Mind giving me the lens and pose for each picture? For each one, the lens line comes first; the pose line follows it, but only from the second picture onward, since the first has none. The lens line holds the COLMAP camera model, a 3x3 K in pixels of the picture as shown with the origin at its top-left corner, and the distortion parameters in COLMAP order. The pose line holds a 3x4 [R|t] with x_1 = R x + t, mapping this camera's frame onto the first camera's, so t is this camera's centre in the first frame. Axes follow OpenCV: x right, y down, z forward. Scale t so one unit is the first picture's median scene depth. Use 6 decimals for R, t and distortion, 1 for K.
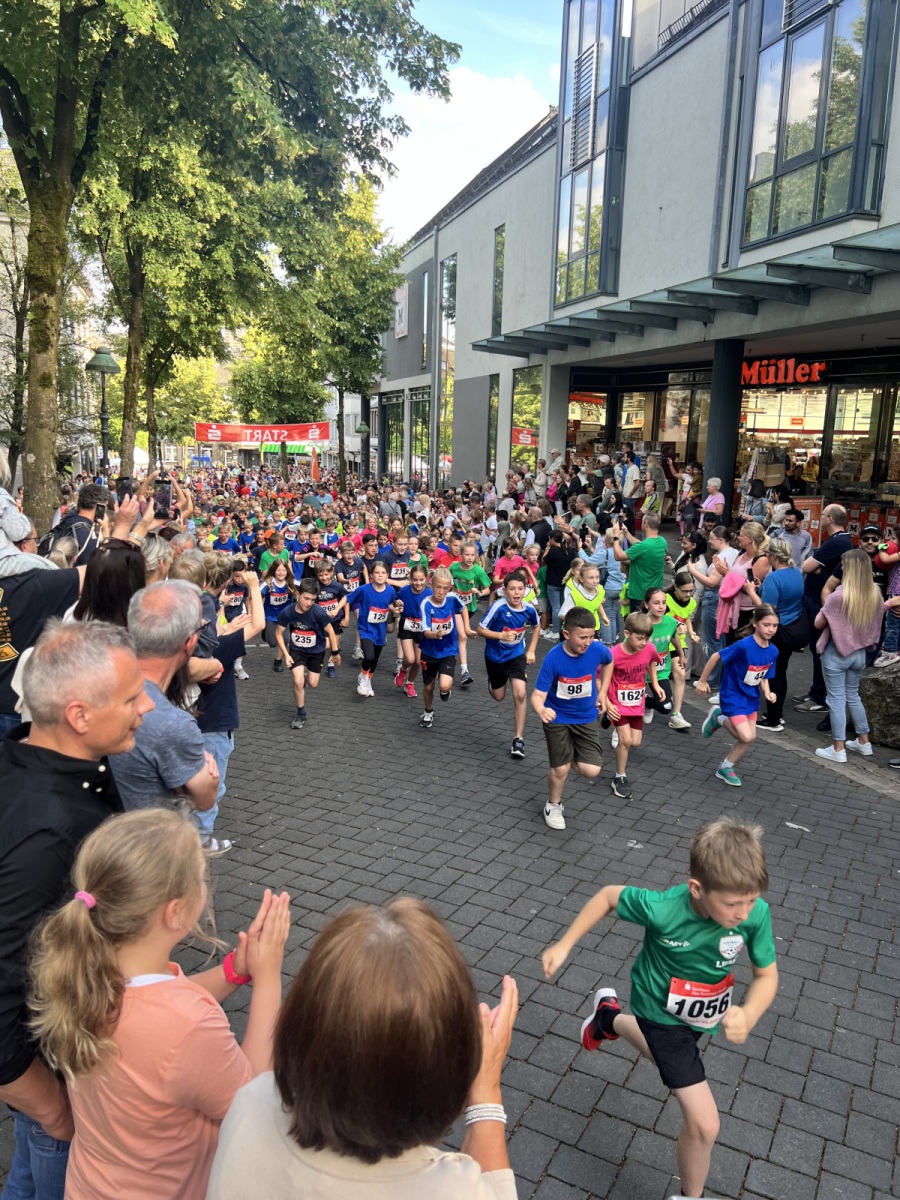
lens RADIAL K [[886.9, 0, 440.5], [0, 886.9, 602.1], [0, 0, 1]] dist [0.043263, -0.052543]
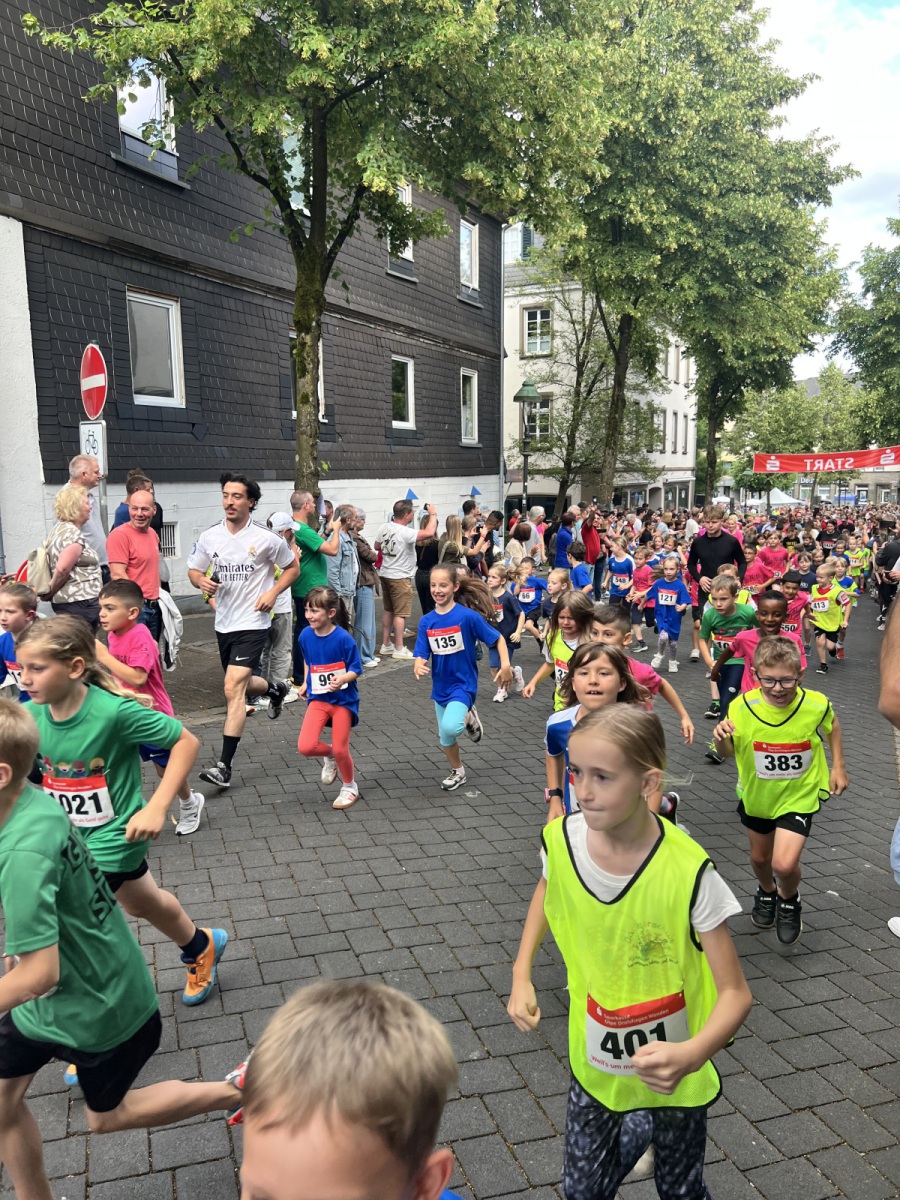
lens RADIAL K [[886.9, 0, 450.2], [0, 886.9, 602.0], [0, 0, 1]] dist [0.043263, -0.052543]
pose [[0.757485, 0.057951, -0.650276, 0.224909], [-0.090509, 0.995756, -0.016691, 0.020956], [0.646549, 0.071499, 0.759515, 0.058583]]
